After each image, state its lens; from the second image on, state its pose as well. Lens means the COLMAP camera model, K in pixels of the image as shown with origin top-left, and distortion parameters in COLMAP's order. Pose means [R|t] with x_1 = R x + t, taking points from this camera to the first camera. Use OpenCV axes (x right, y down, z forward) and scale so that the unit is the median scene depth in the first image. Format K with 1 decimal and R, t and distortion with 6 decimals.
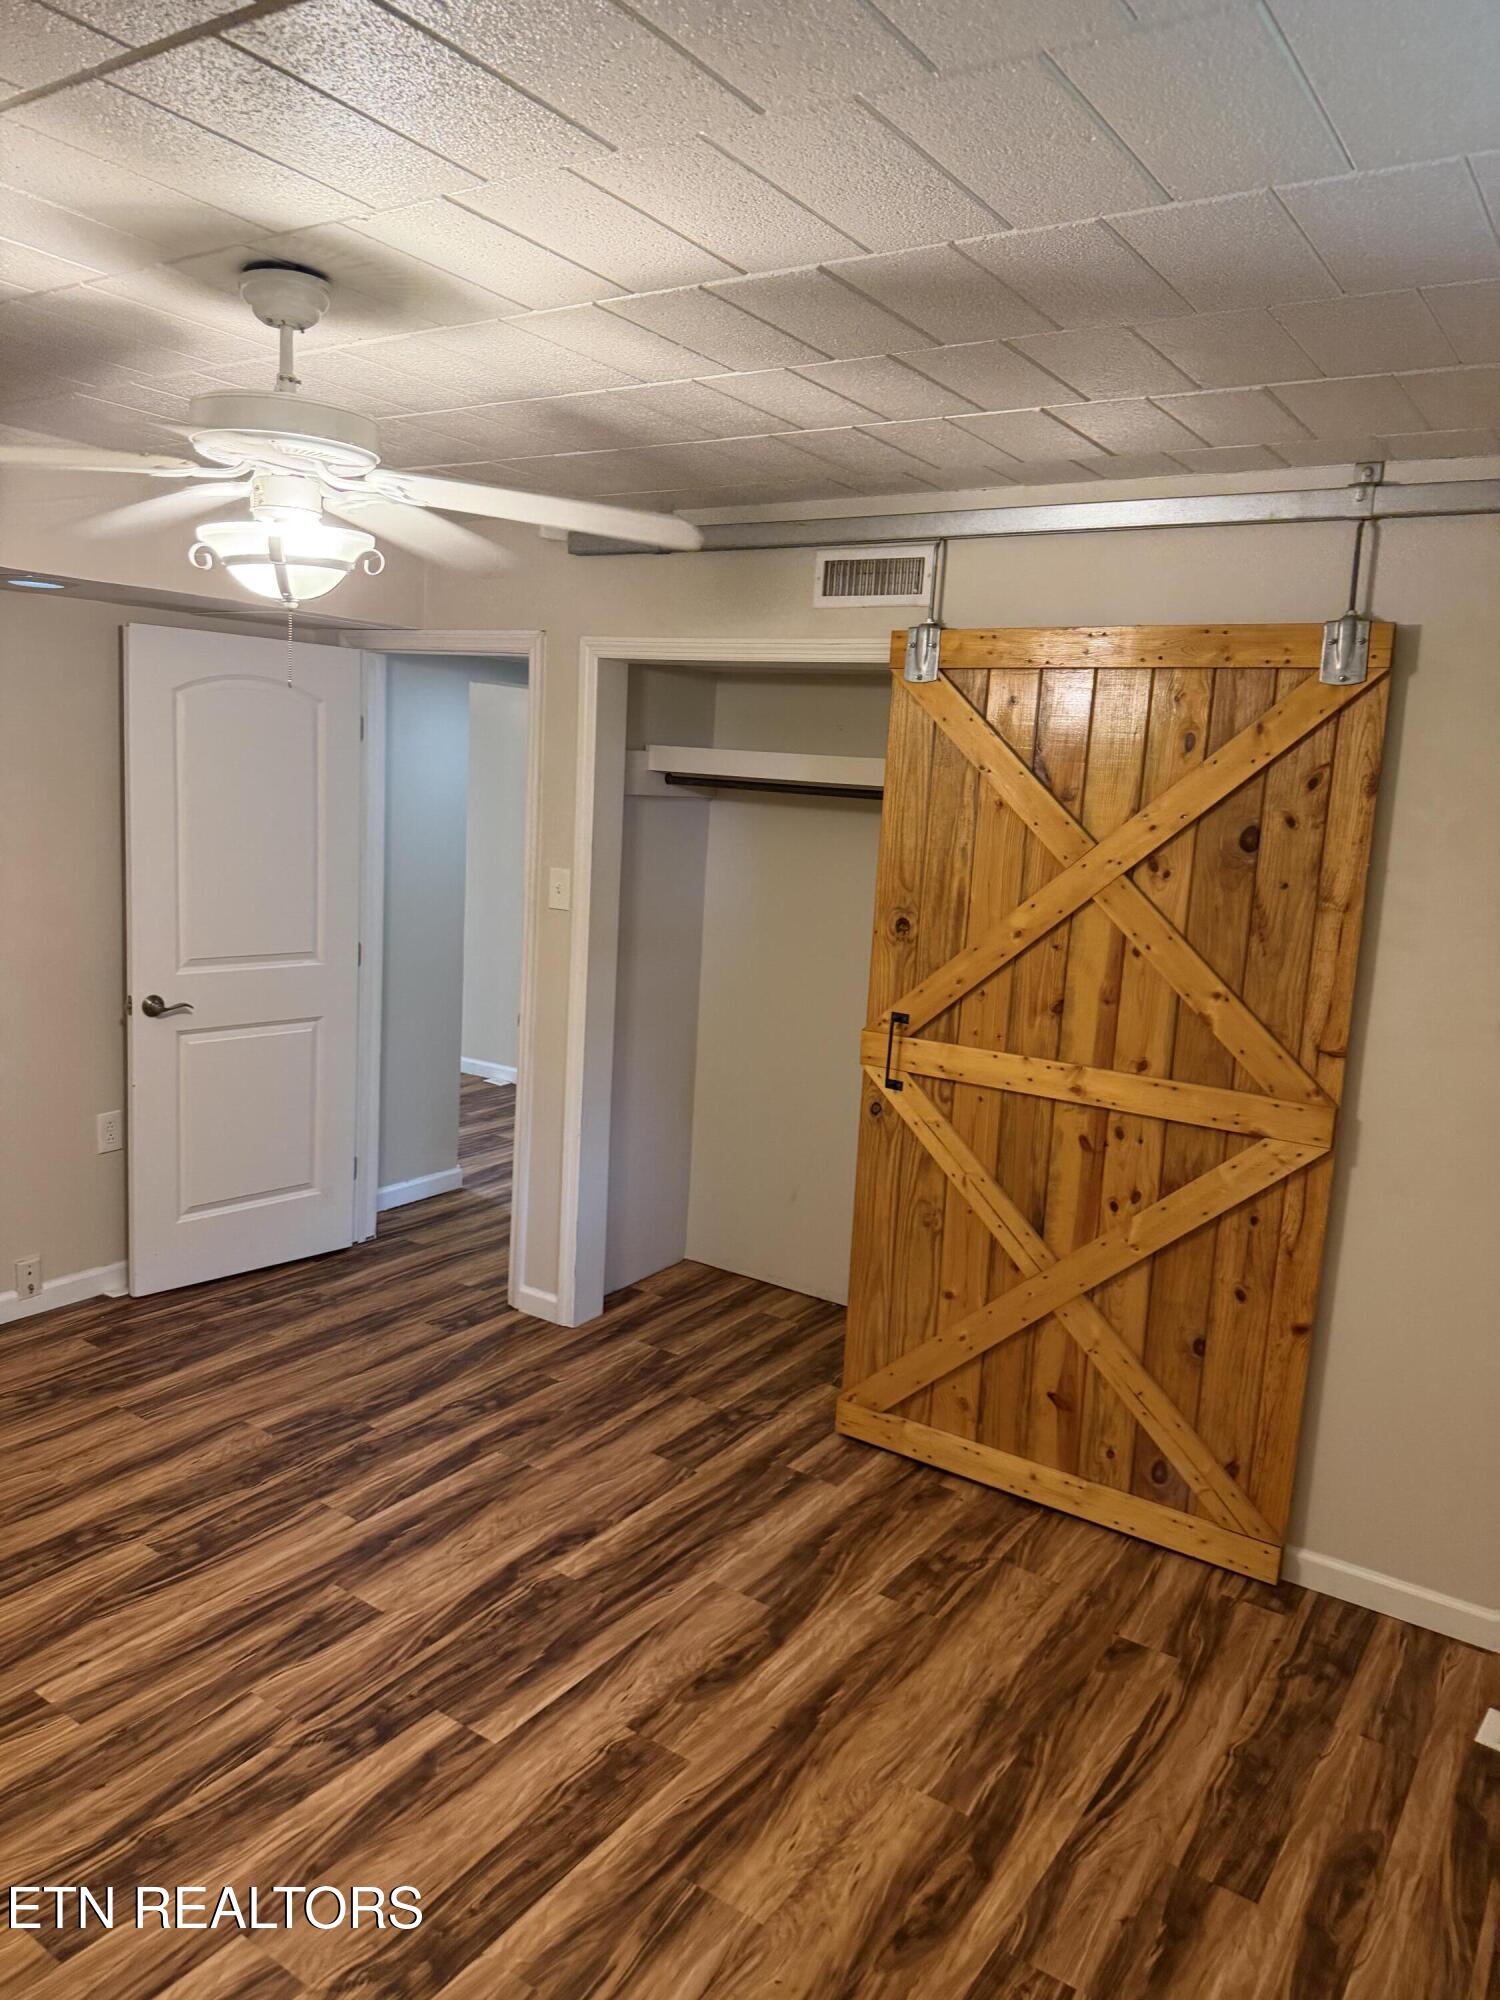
lens RADIAL K [[1401.1, 0, 750.0], [0, 1401.1, 1000.0], [0, 0, 1]] dist [-0.007075, -0.003063]
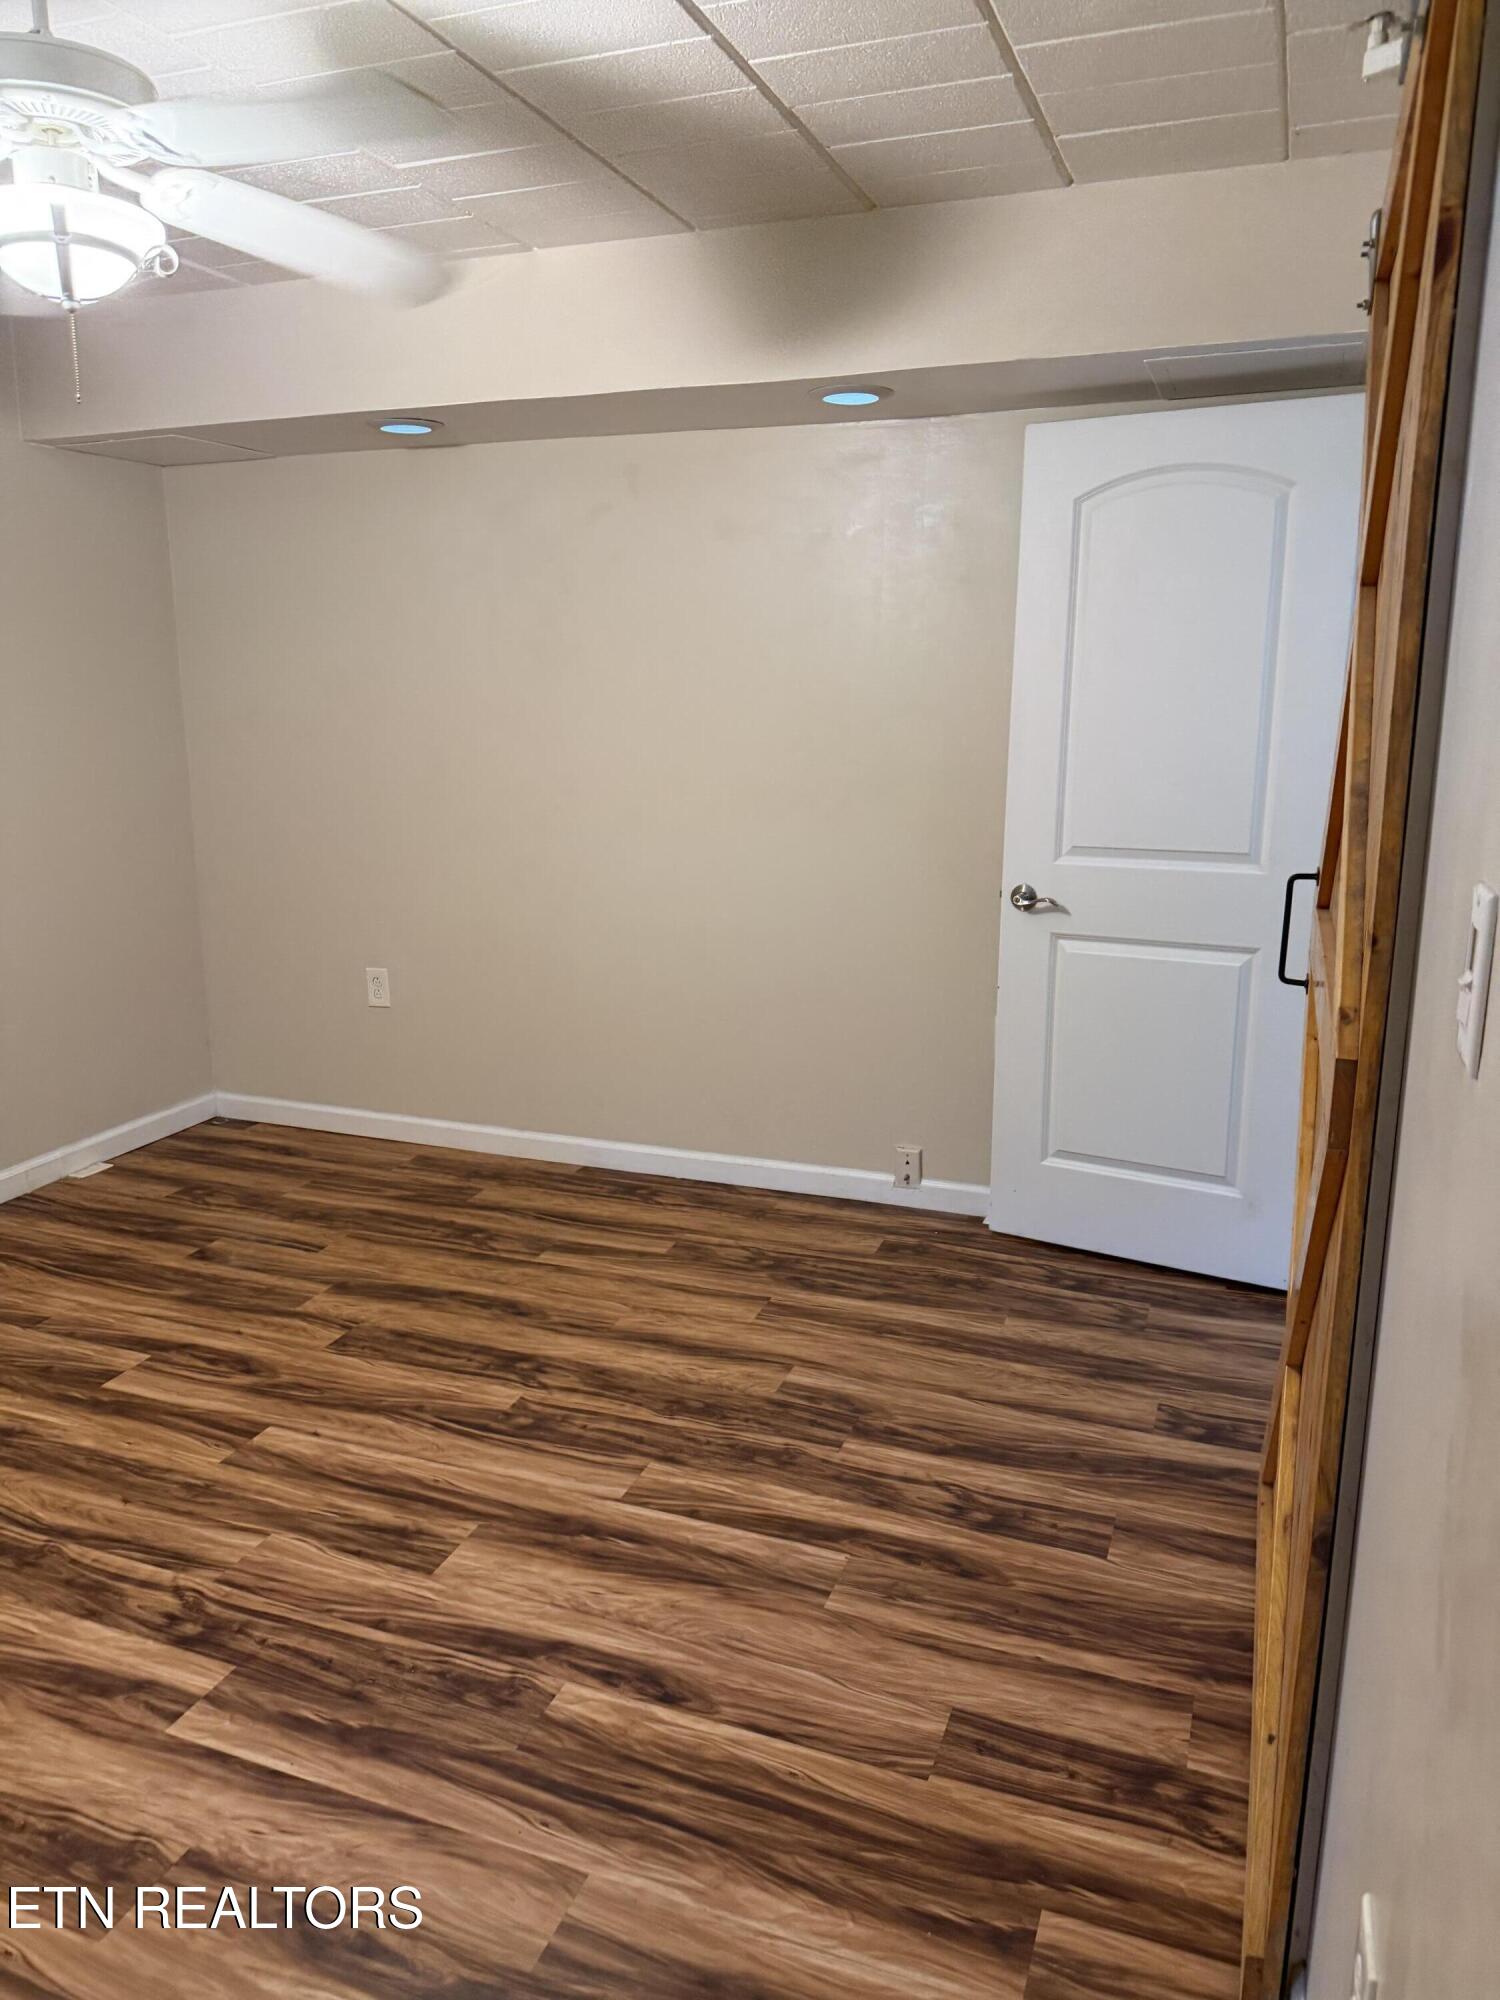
lens RADIAL K [[1424.1, 0, 750.0], [0, 1424.1, 1000.0], [0, 0, 1]] dist [0.111759, -0.145058]
pose [[0.220699, 0.156838, -0.962649, 0.486342], [-0.145879, 0.981193, 0.126414, -0.025599], [0.964371, 0.112530, 0.239428, 0.833542]]
